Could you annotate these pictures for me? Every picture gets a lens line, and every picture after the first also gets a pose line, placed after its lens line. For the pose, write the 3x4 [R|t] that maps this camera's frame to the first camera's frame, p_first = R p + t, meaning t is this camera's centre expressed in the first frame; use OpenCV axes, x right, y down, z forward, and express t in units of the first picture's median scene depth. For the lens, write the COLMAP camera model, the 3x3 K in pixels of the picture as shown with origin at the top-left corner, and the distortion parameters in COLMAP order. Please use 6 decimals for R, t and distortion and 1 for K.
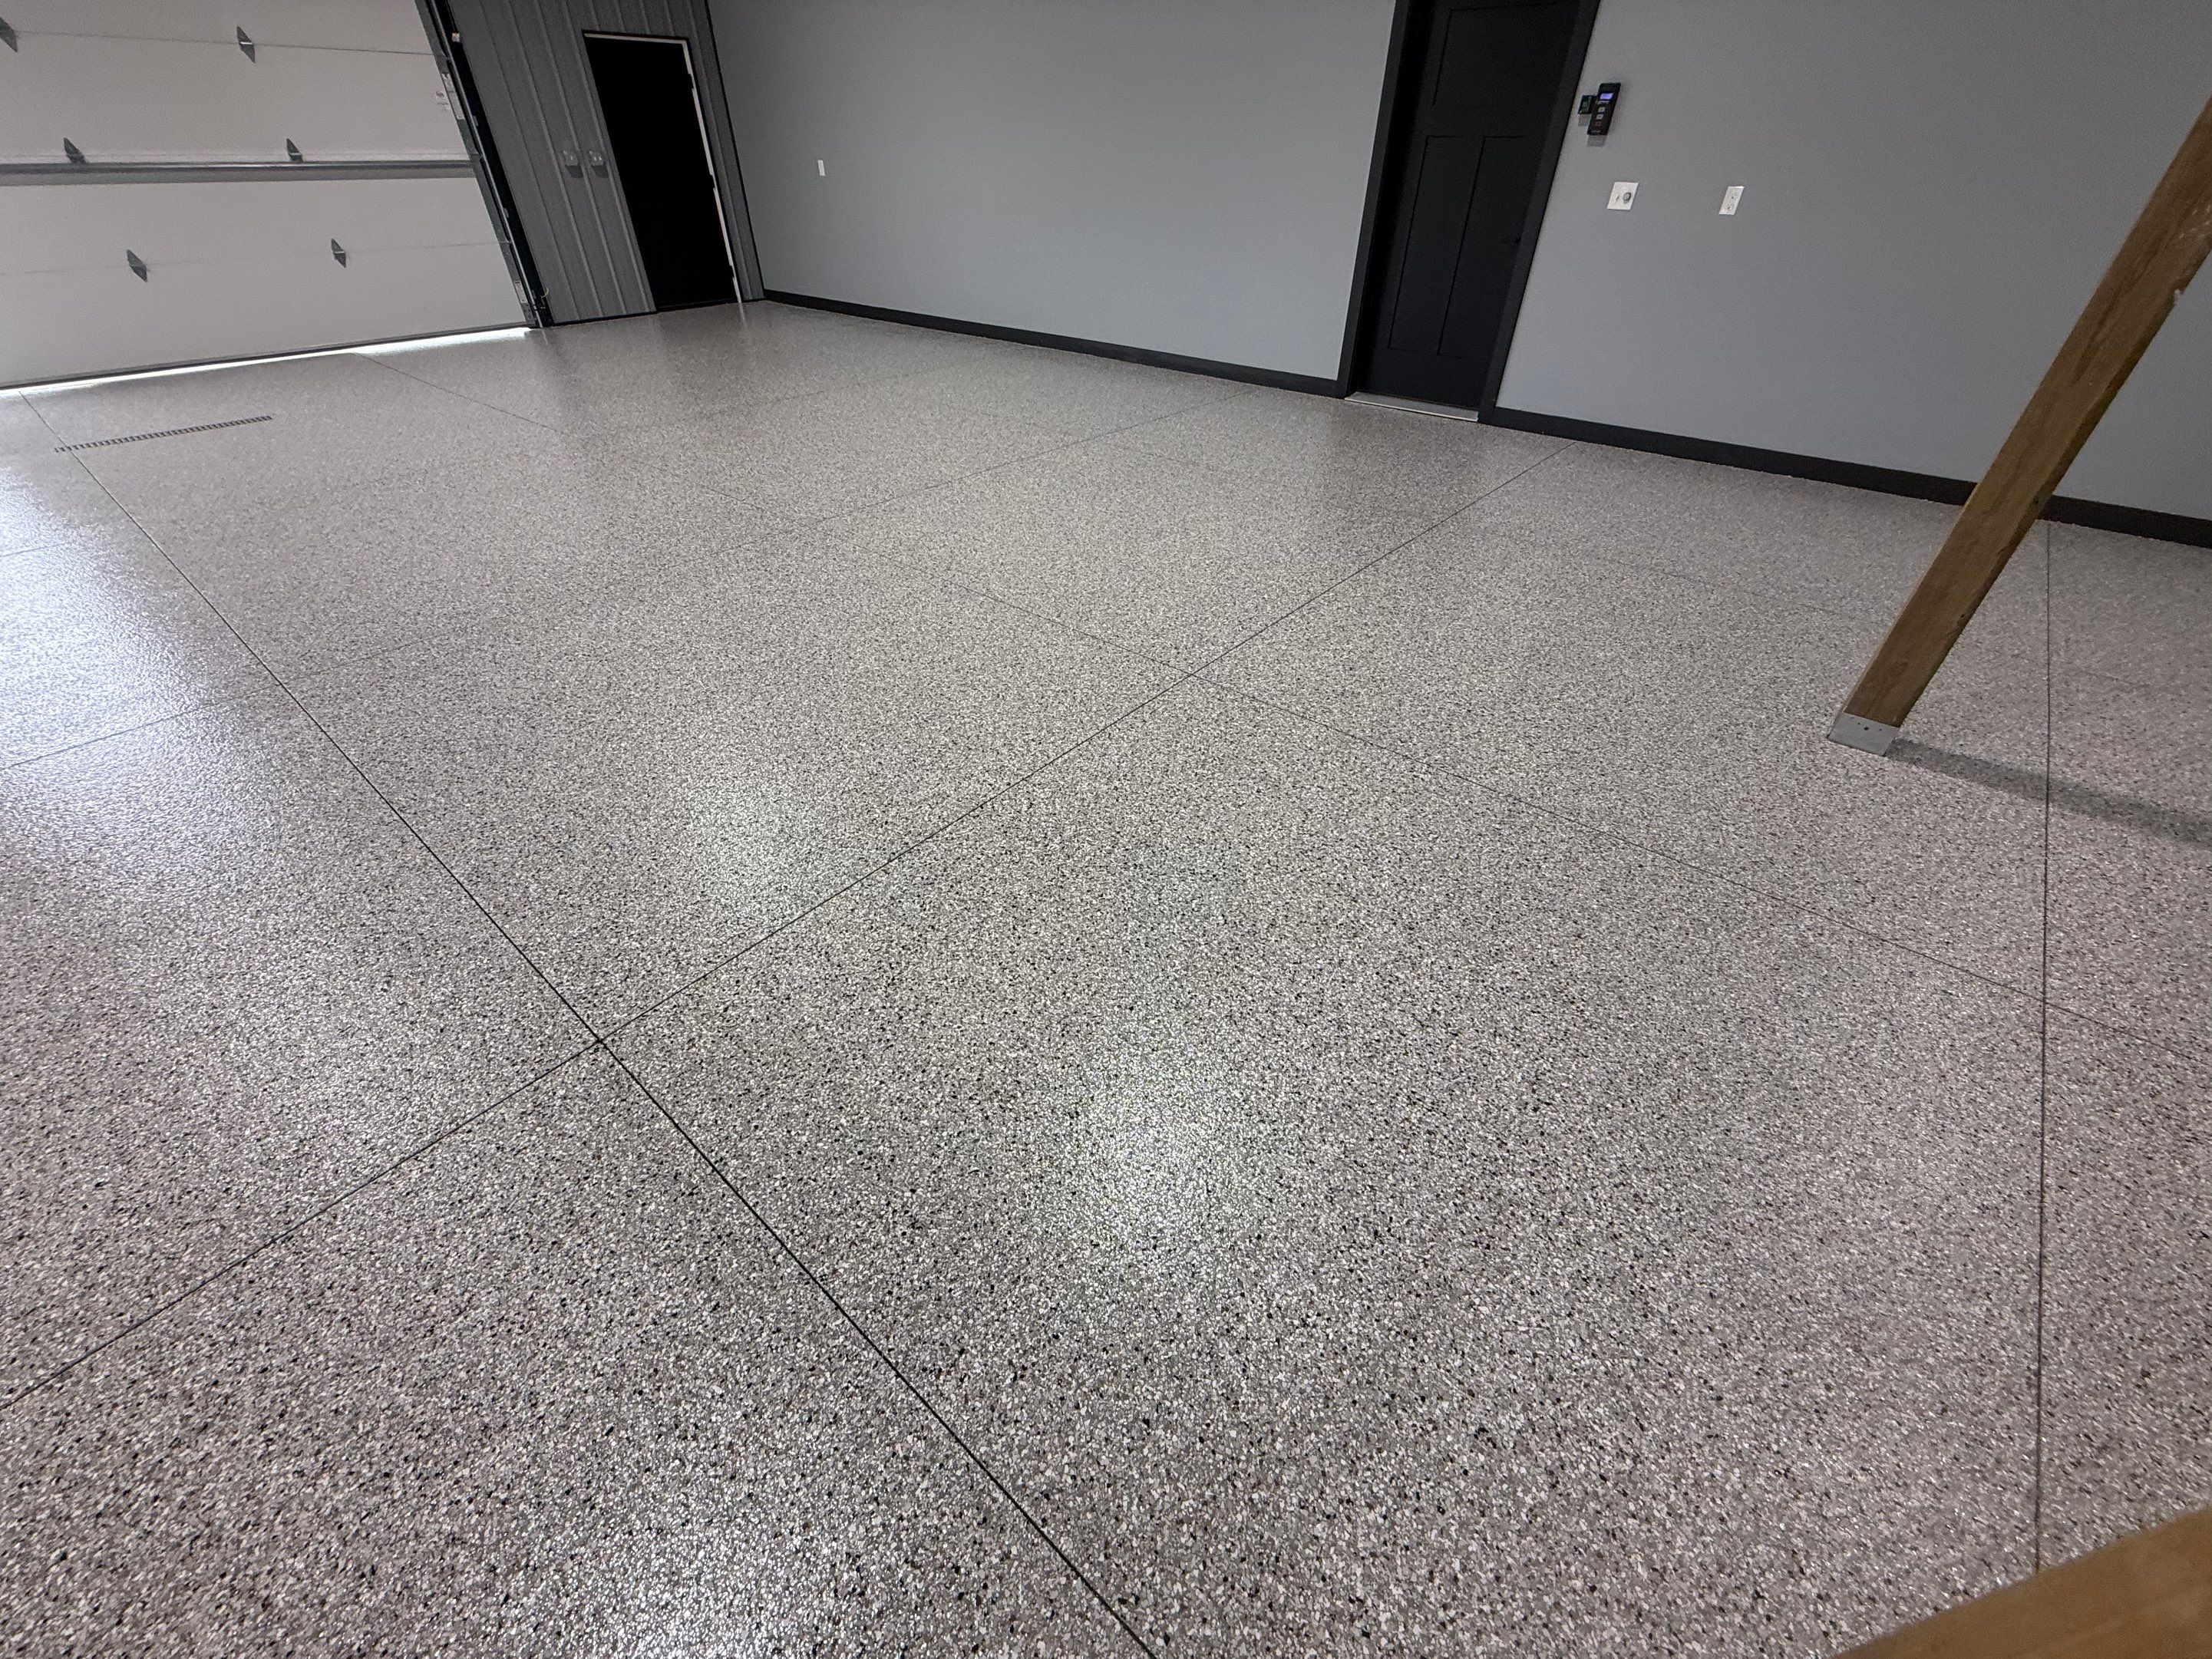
lens RADIAL K [[882.9, 0, 1103.3], [0, 882.9, 830.0], [0, 0, 1]] dist [-0.000549, 0.000056]
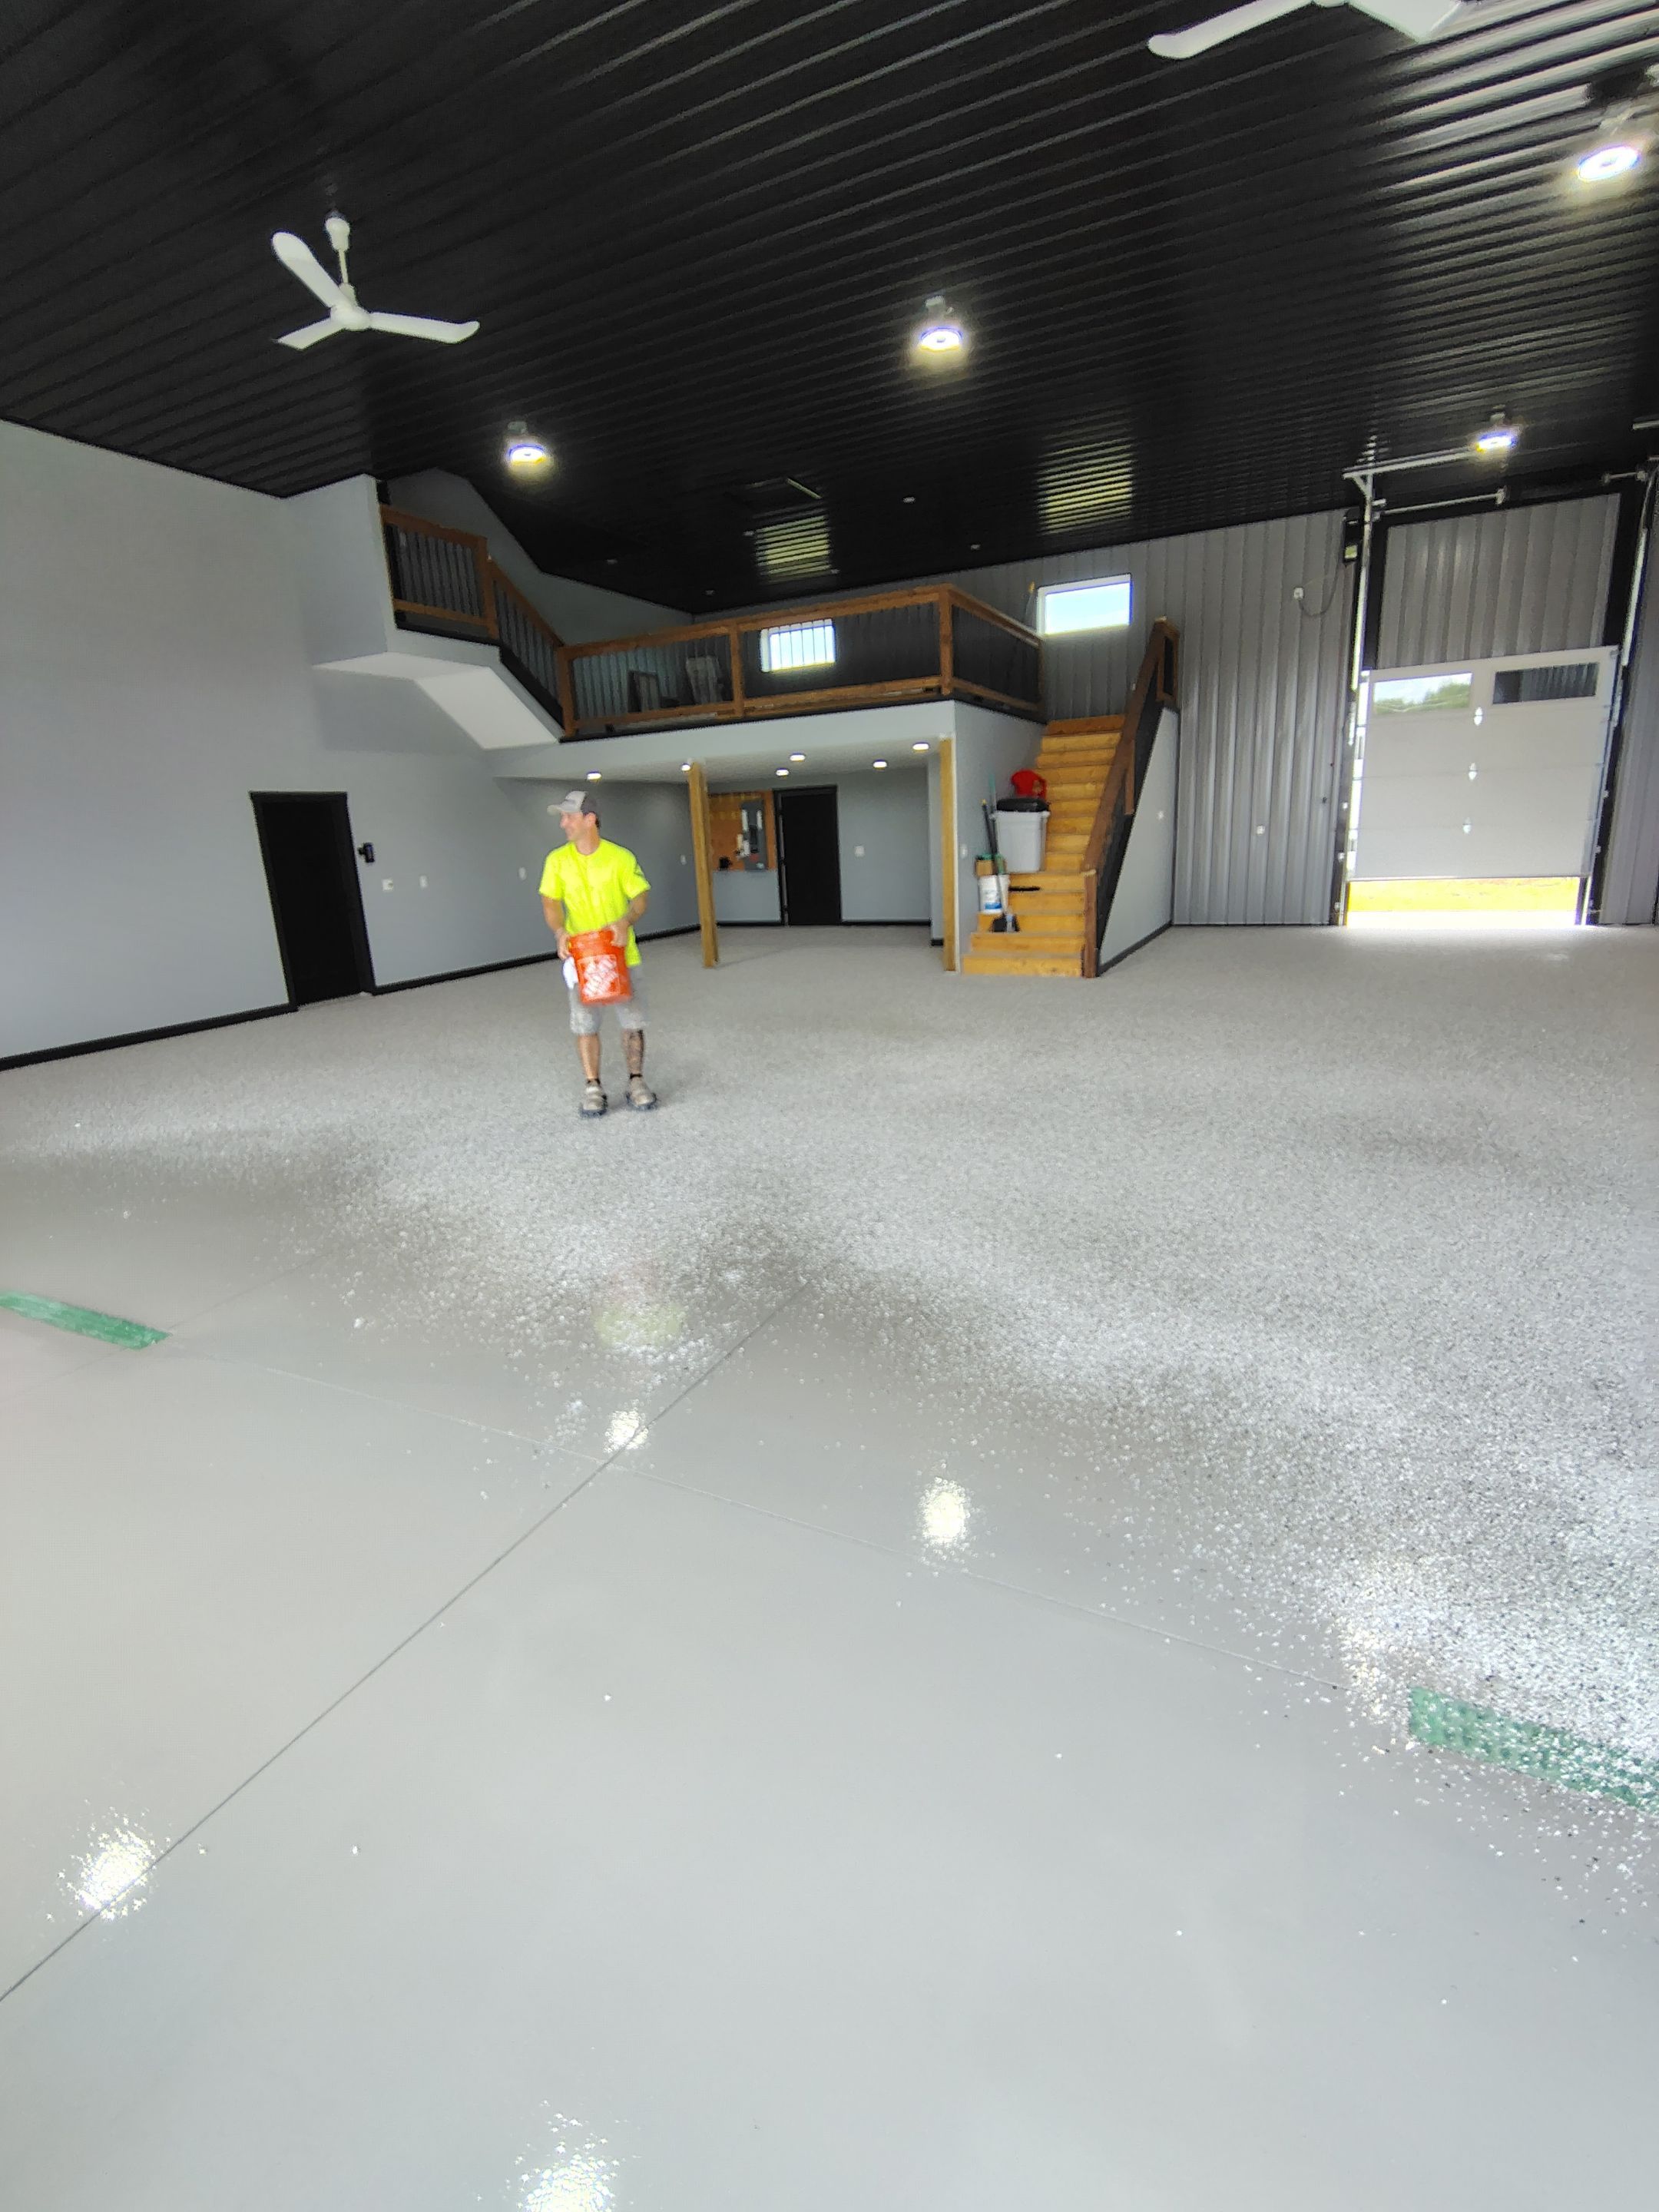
lens RADIAL K [[1029.2, 0, 829.9], [0, 1029.2, 1095.7], [0, 0, 1]] dist [-0.009044, 0.003784]
pose [[-0.249633, -0.237652, 0.938725, -4.095801], [0.632435, 0.694088, 0.343900, -1.055785], [-0.733286, 0.679532, -0.022968, 1.209918]]
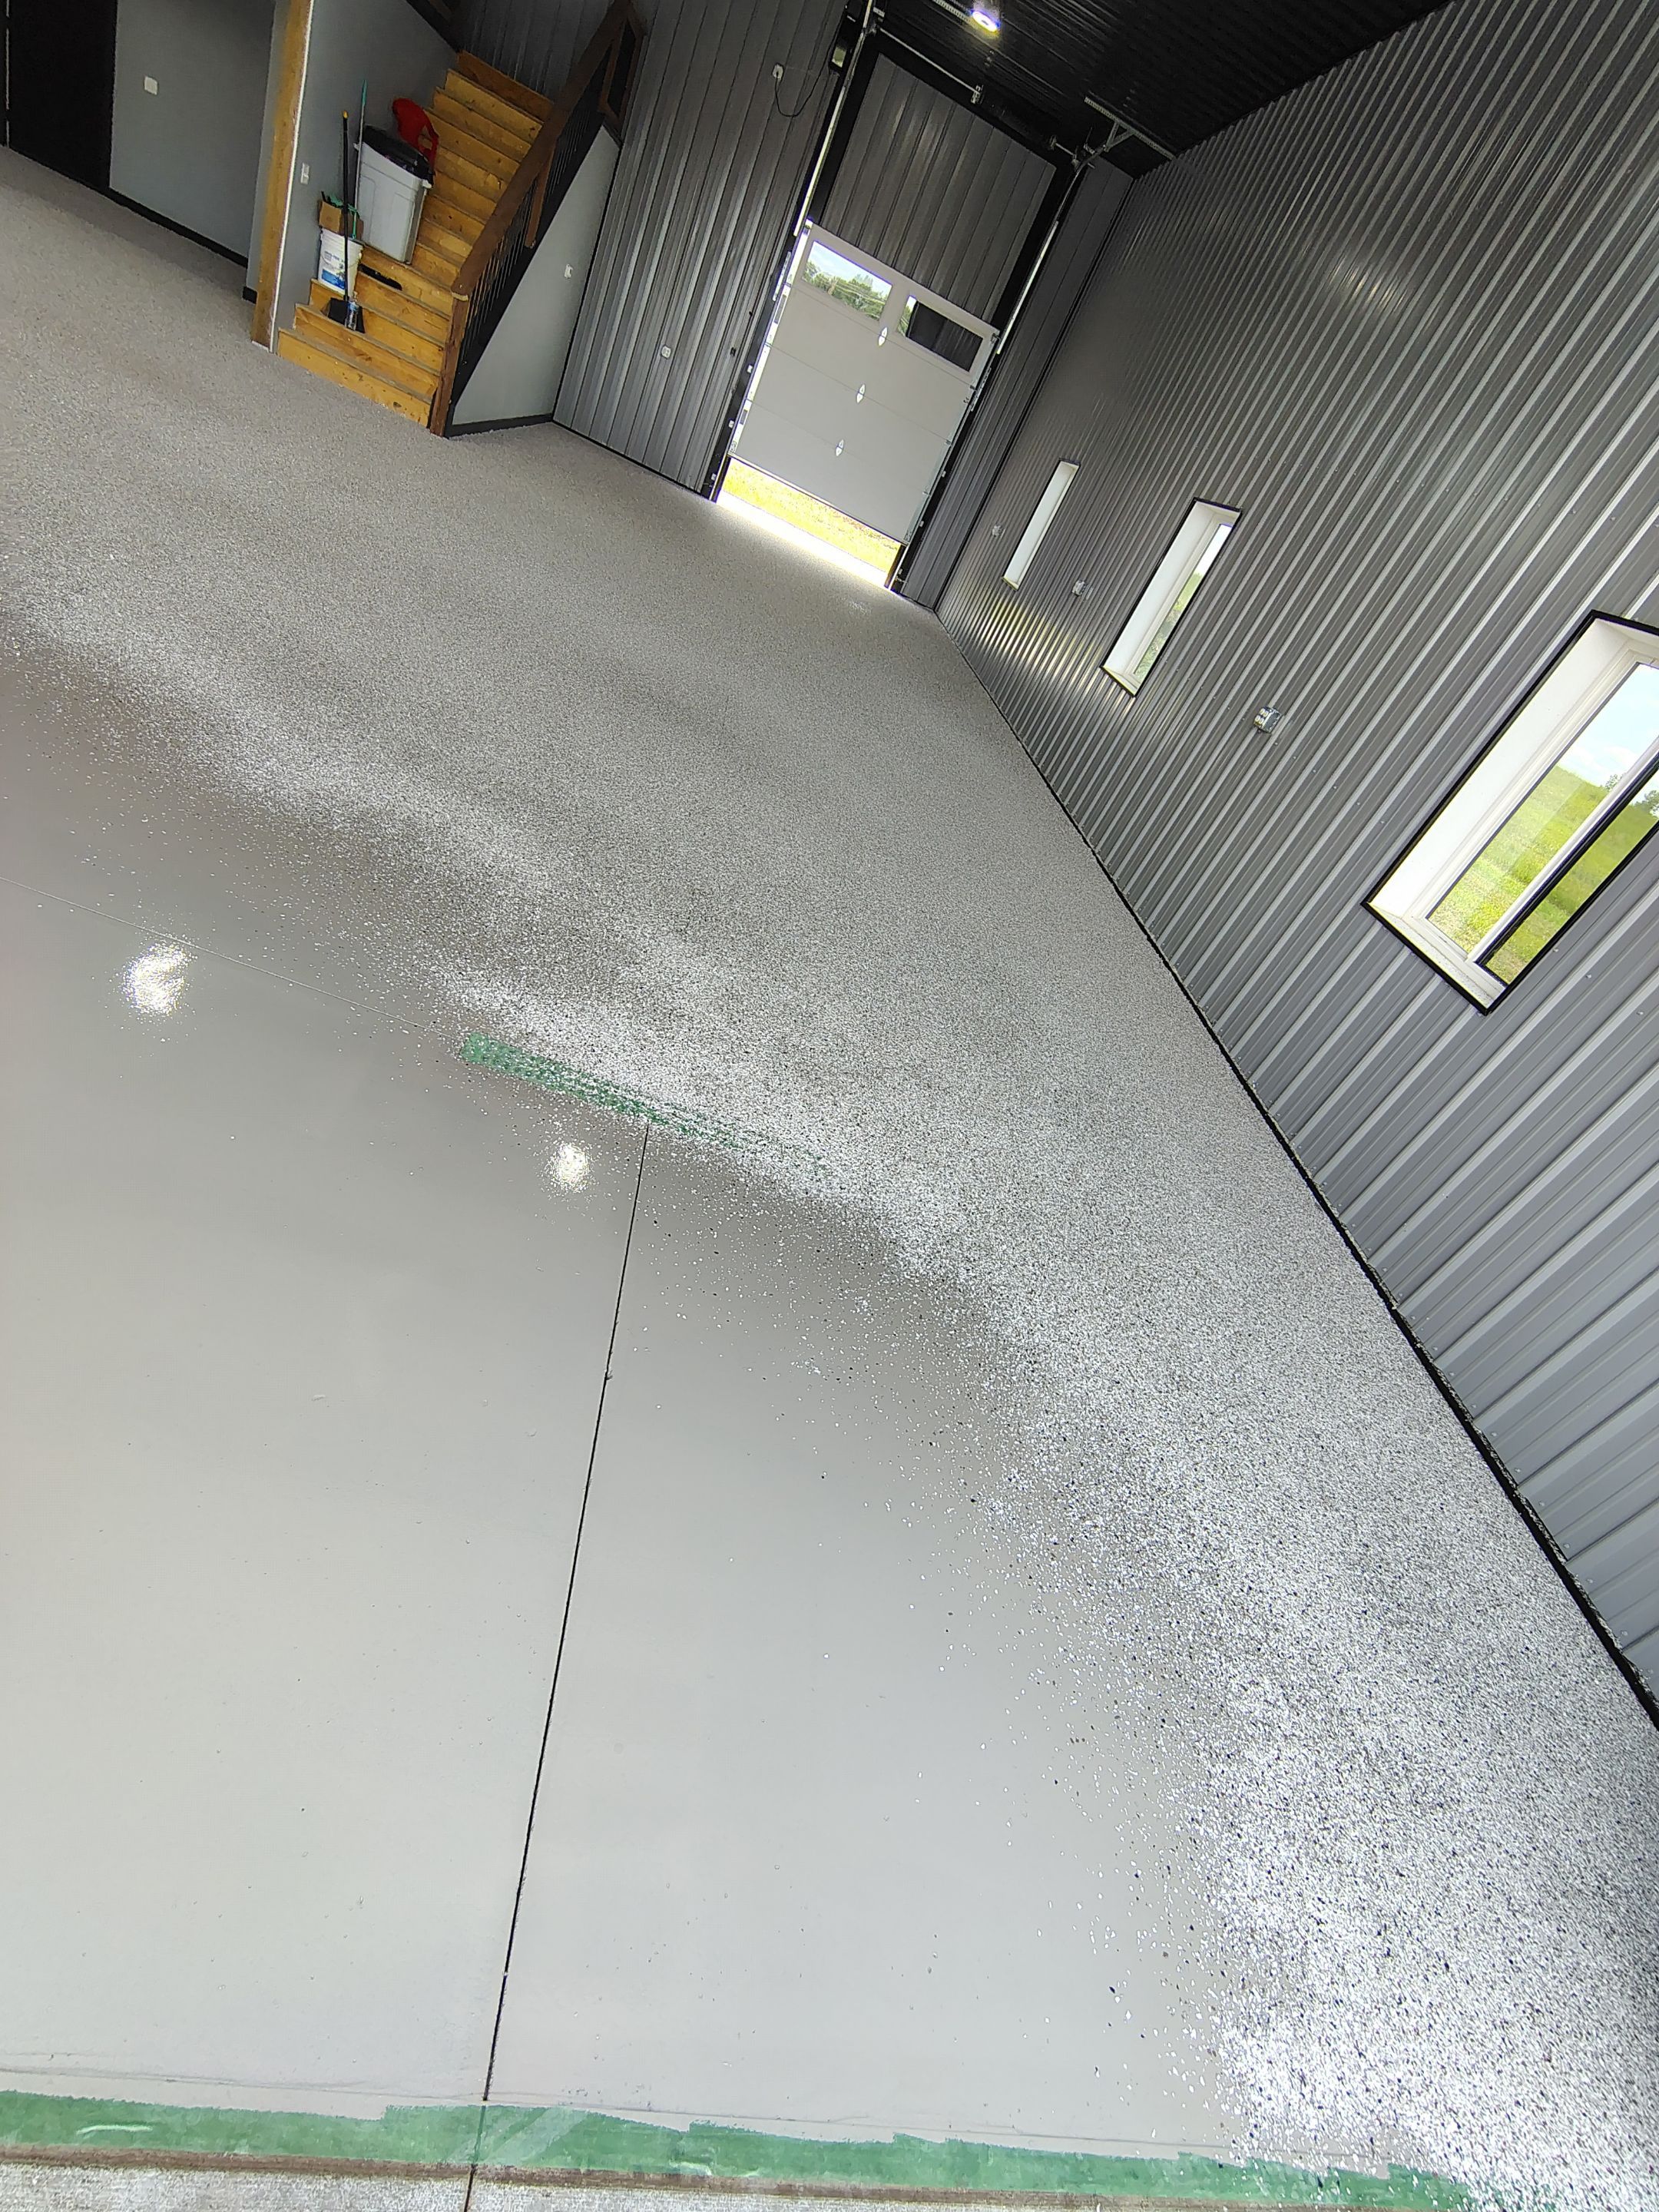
lens RADIAL K [[1029.2, 0, 827.0], [0, 1029.2, 1099.0], [0, 0, 1]] dist [-0.009044, 0.003784]
pose [[-0.614580, -0.646997, 0.451316, -4.344338], [0.087022, 0.513019, 0.853955, -1.056425], [-0.784040, 0.564098, -0.258988, 1.201316]]
